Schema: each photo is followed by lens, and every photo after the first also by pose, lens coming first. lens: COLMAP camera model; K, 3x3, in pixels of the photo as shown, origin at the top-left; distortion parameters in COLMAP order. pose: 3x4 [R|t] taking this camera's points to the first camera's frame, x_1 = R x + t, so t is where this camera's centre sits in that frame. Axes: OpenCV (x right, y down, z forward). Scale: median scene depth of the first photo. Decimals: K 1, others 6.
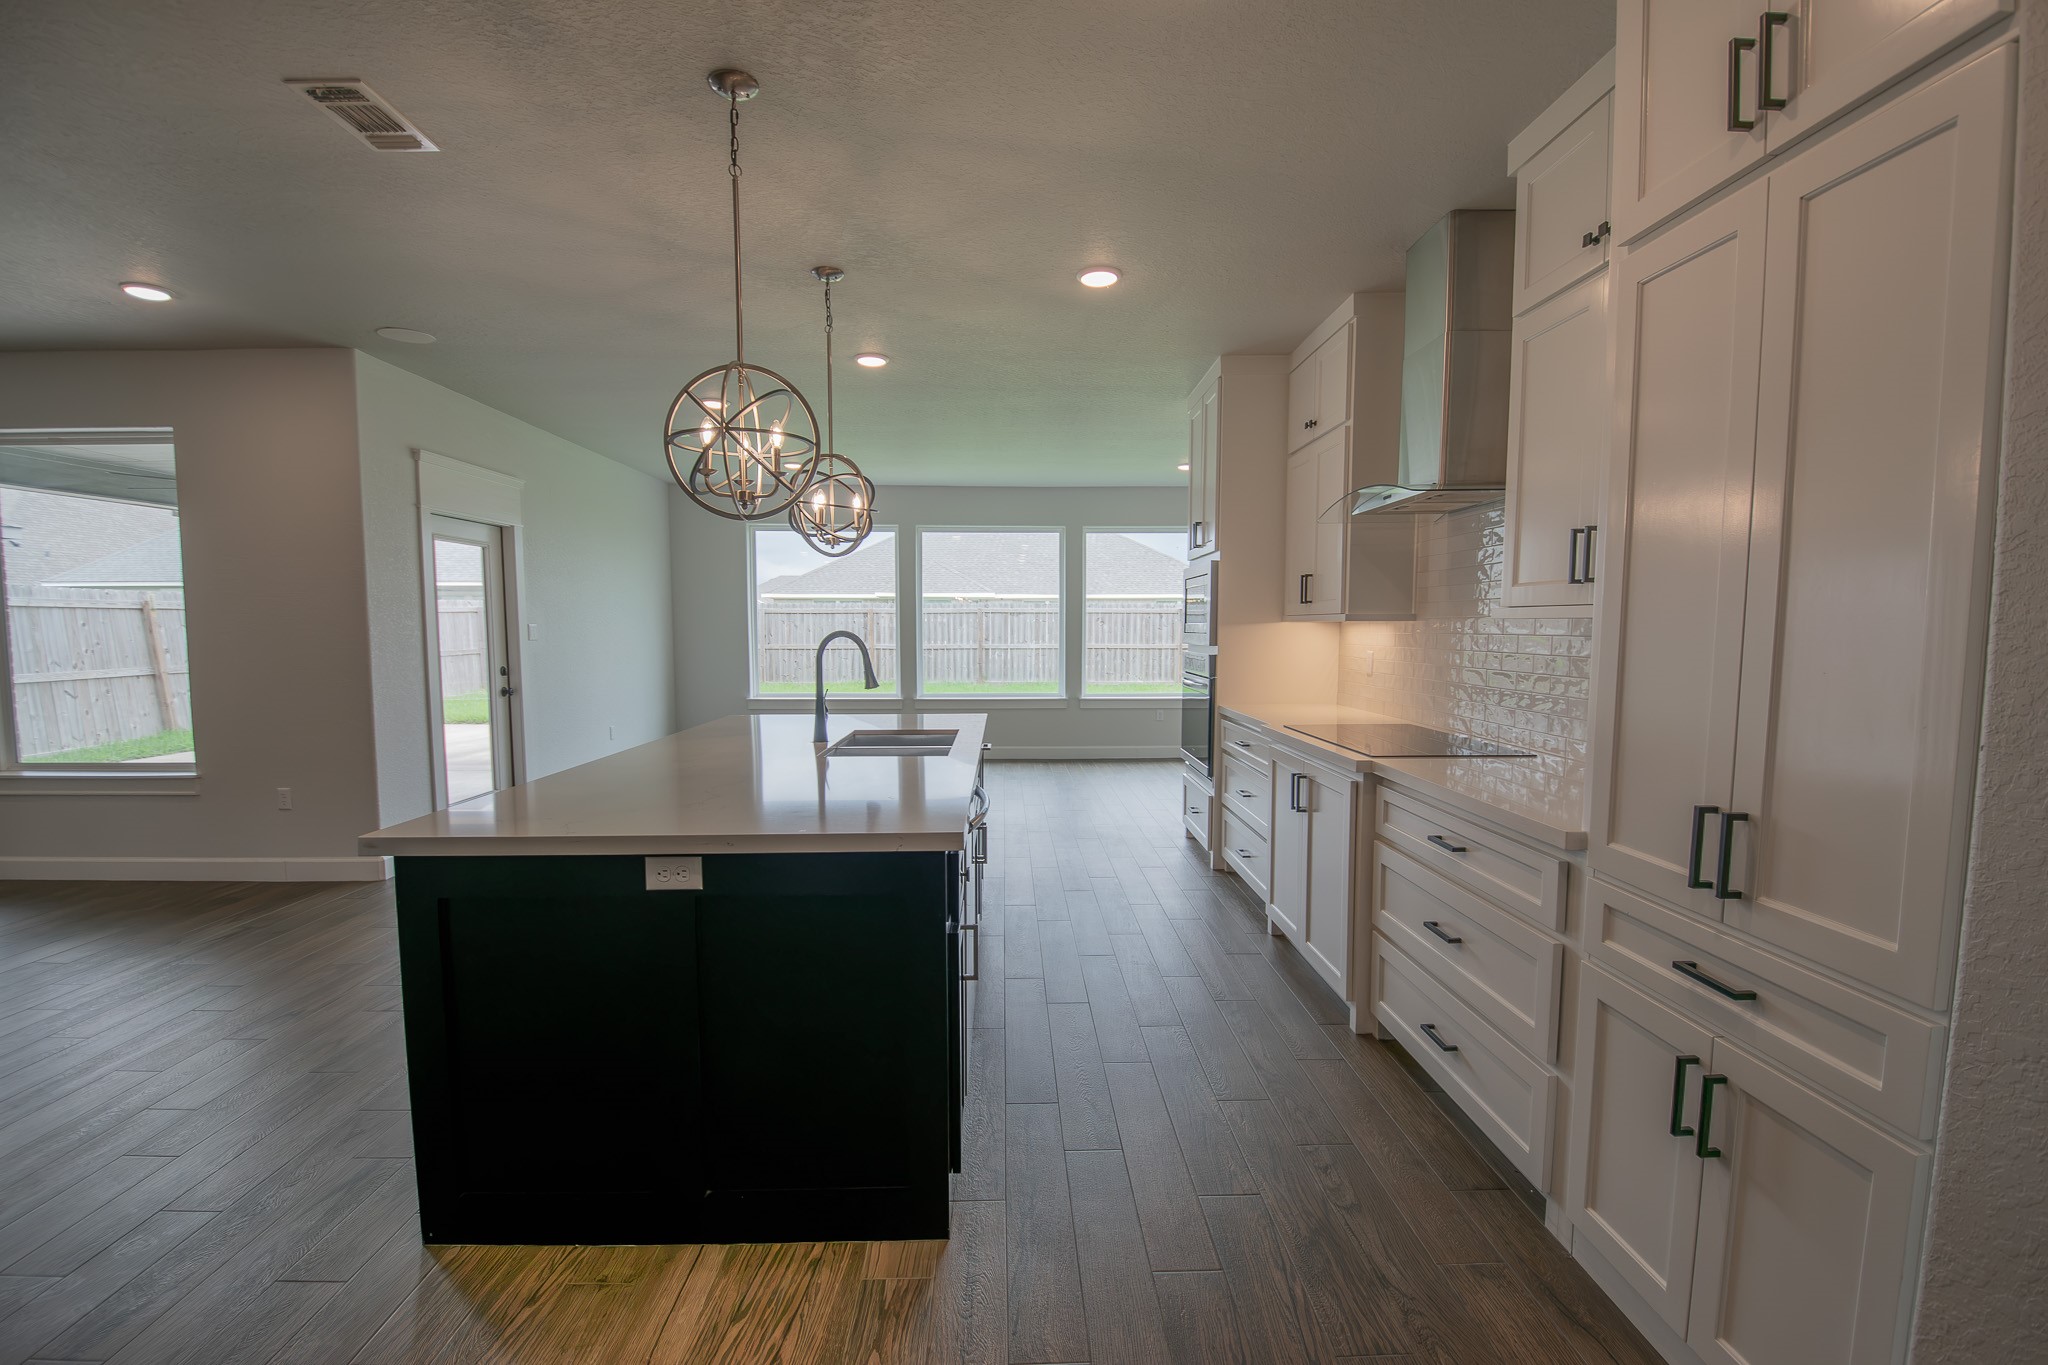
lens RADIAL K [[912.3, 0, 1013.5], [0, 912.3, 689.5], [0, 0, 1]] dist [-0.000734, -0.013305]
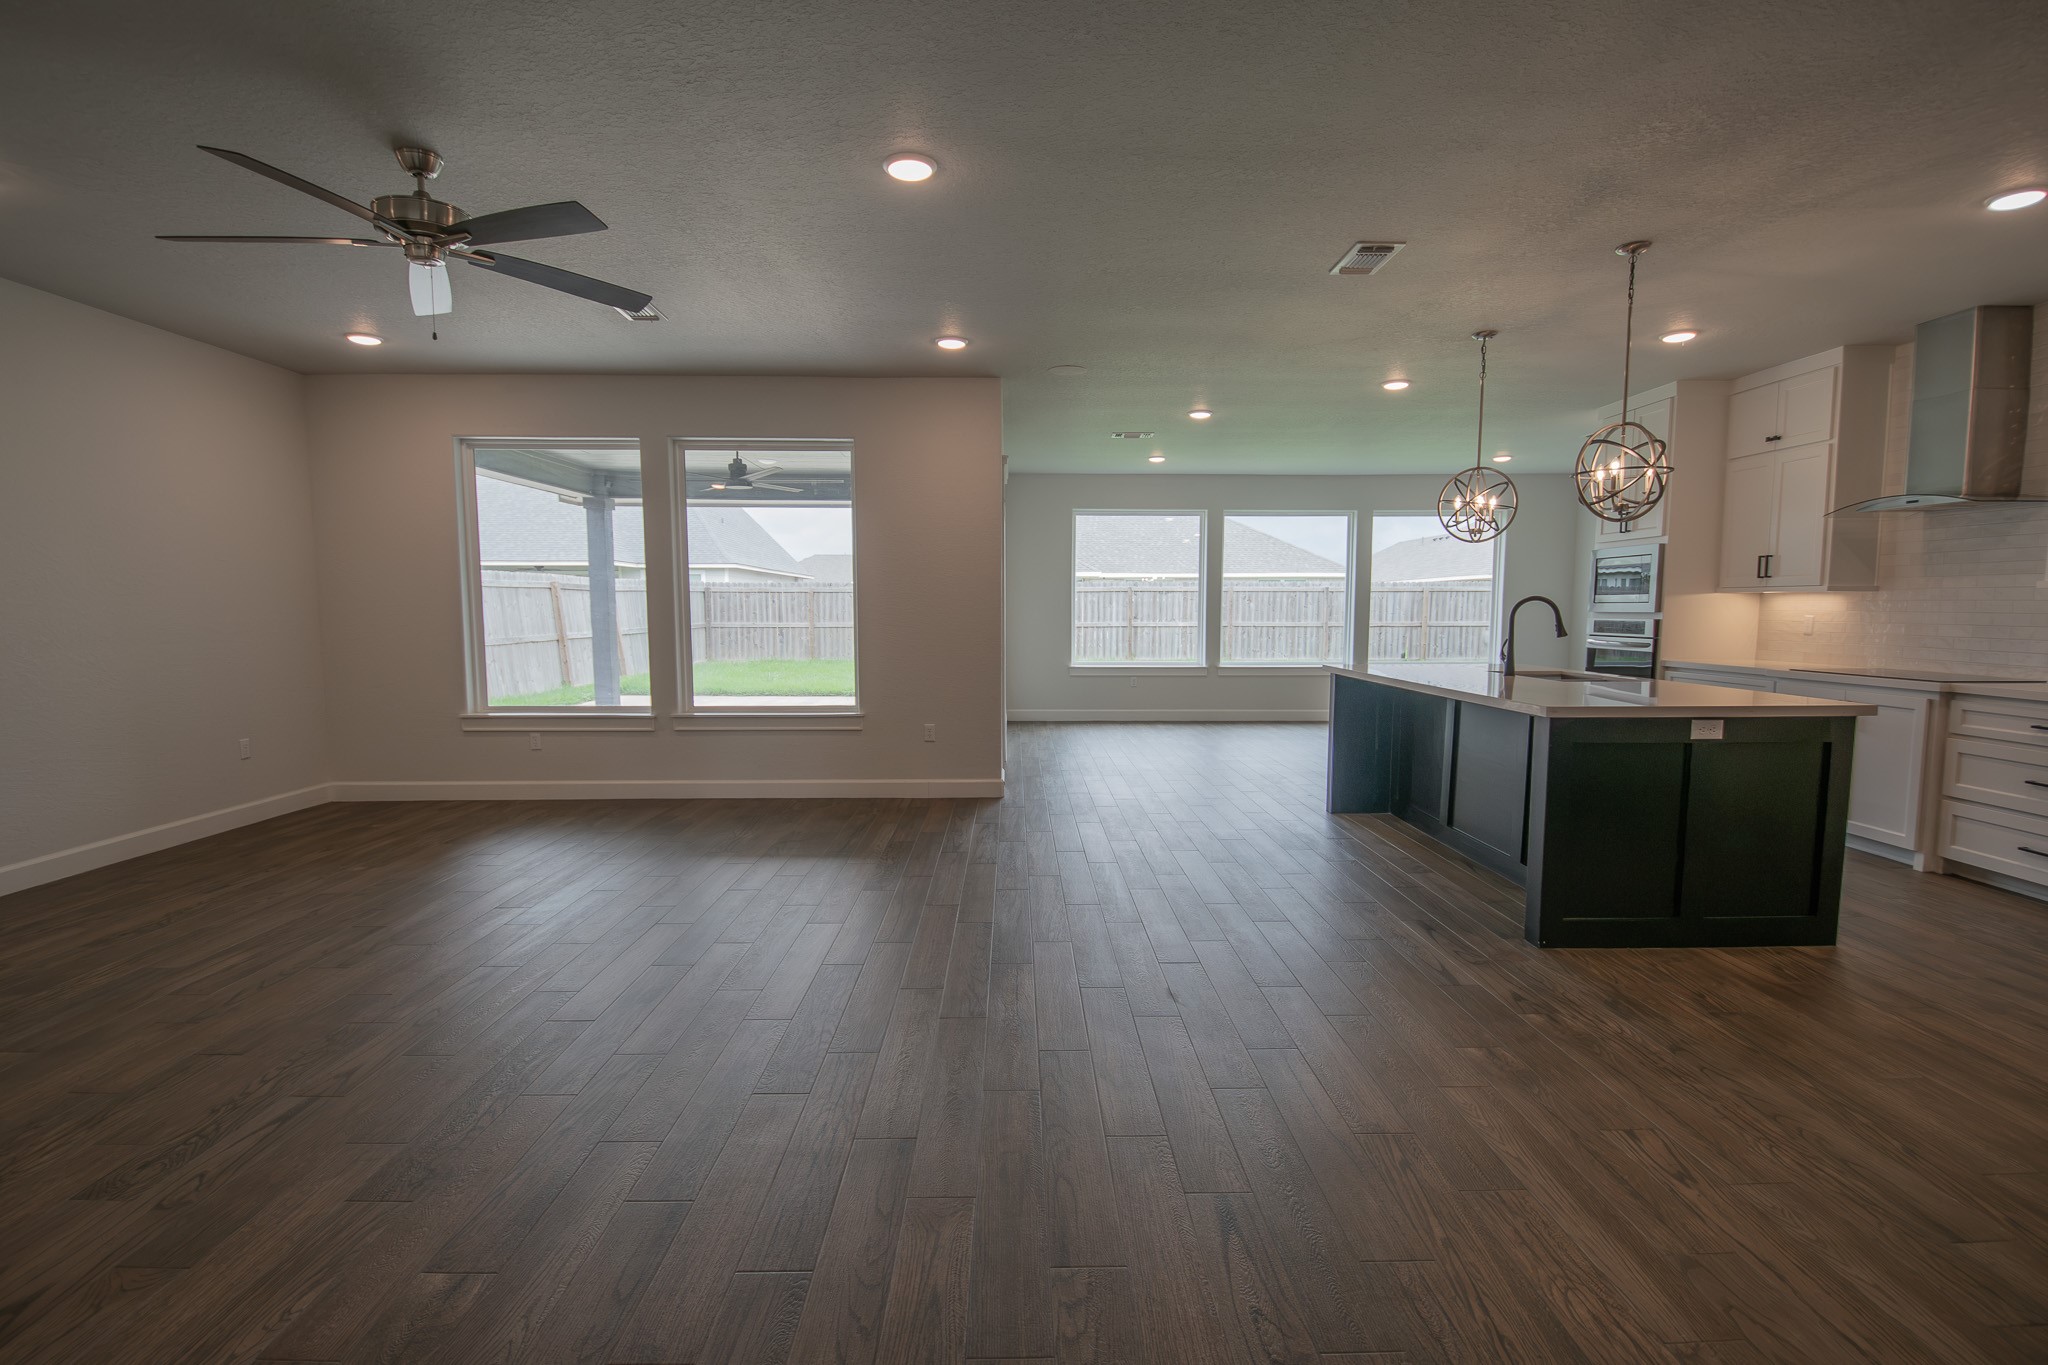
lens RADIAL K [[912.3, 0, 1012.1], [0, 912.3, 702.6], [0, 0, 1]] dist [-0.000734, -0.013305]
pose [[0.999440, 0.003990, -0.033221, -0.332129], [-0.002846, 0.999404, 0.034402, 0.019275], [0.033338, -0.034289, 0.998856, -0.155418]]
